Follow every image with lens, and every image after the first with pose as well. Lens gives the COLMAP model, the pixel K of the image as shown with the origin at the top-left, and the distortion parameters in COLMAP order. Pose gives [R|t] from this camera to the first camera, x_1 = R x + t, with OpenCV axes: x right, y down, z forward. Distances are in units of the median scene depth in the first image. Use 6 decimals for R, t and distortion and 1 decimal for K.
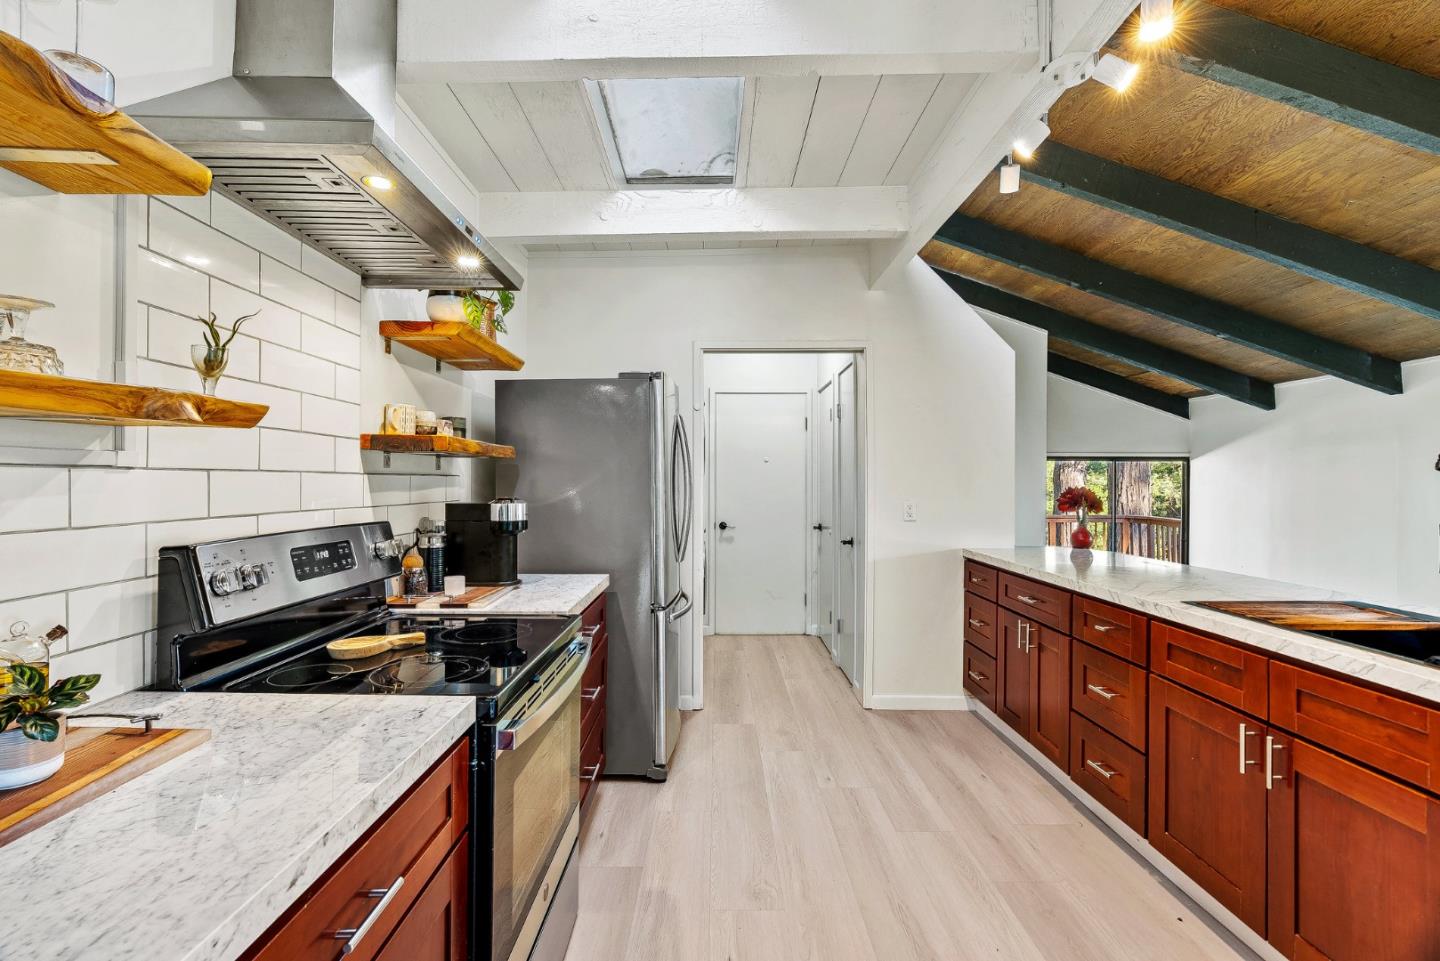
lens RADIAL K [[651.1, 0, 713.8], [0, 651.1, 491.1], [0, 0, 1]] dist [-0.013468, -0.000973]
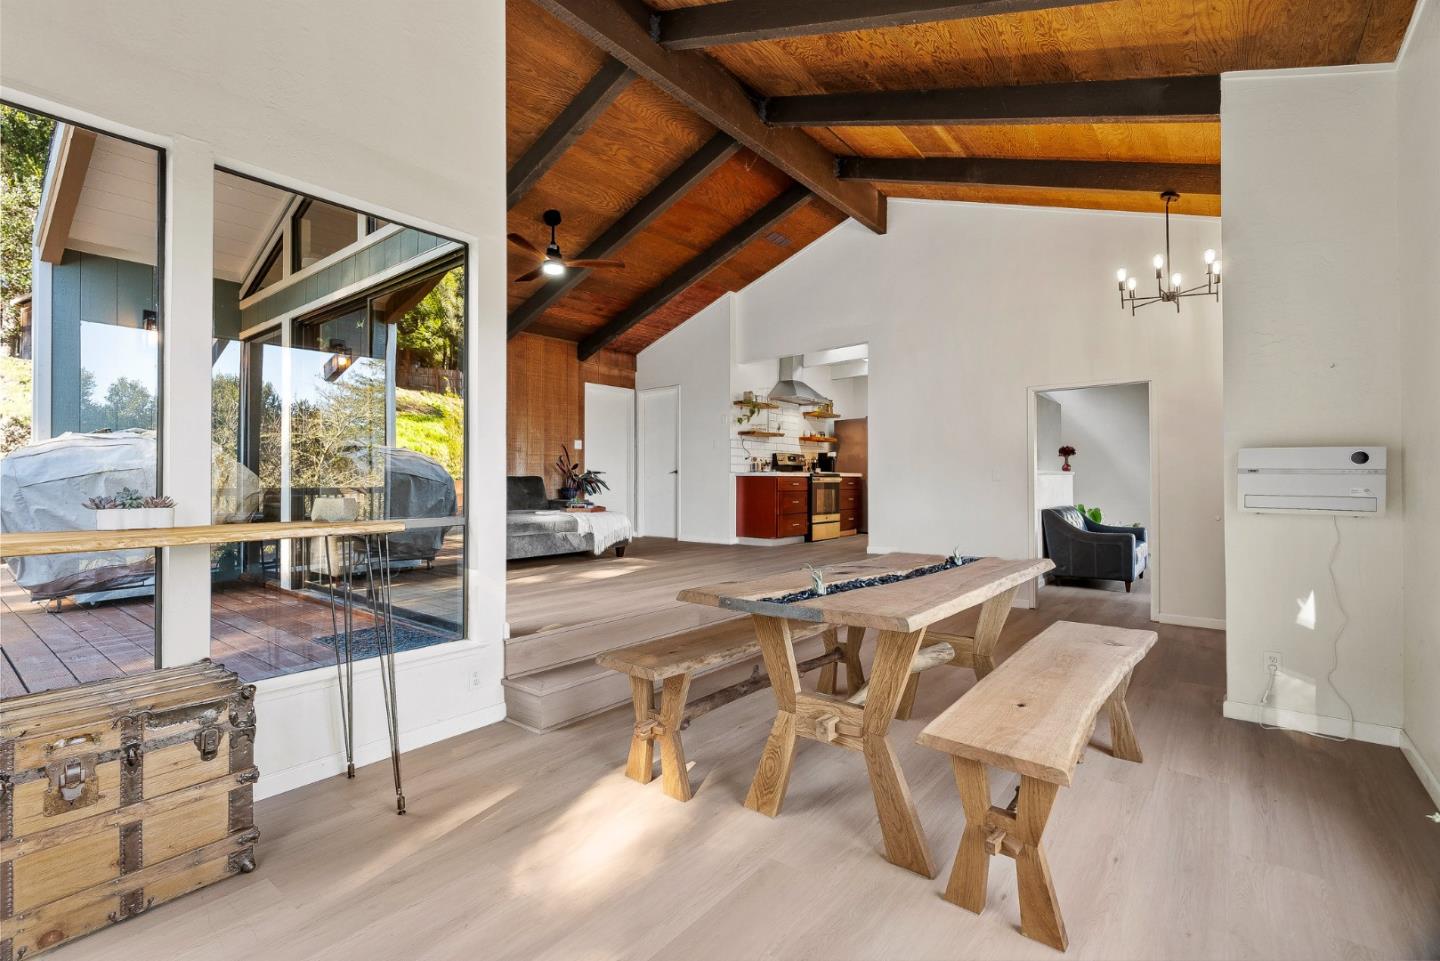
lens RADIAL K [[651.1, 0, 719.8], [0, 651.1, 478.6], [0, 0, 1]] dist [-0.013468, -0.000973]
pose [[0.785389, -0.013322, -0.618859, 1.886065], [0.003269, 0.999844, -0.017375, 0.287470], [0.618994, 0.011623, 0.785310, -3.008561]]
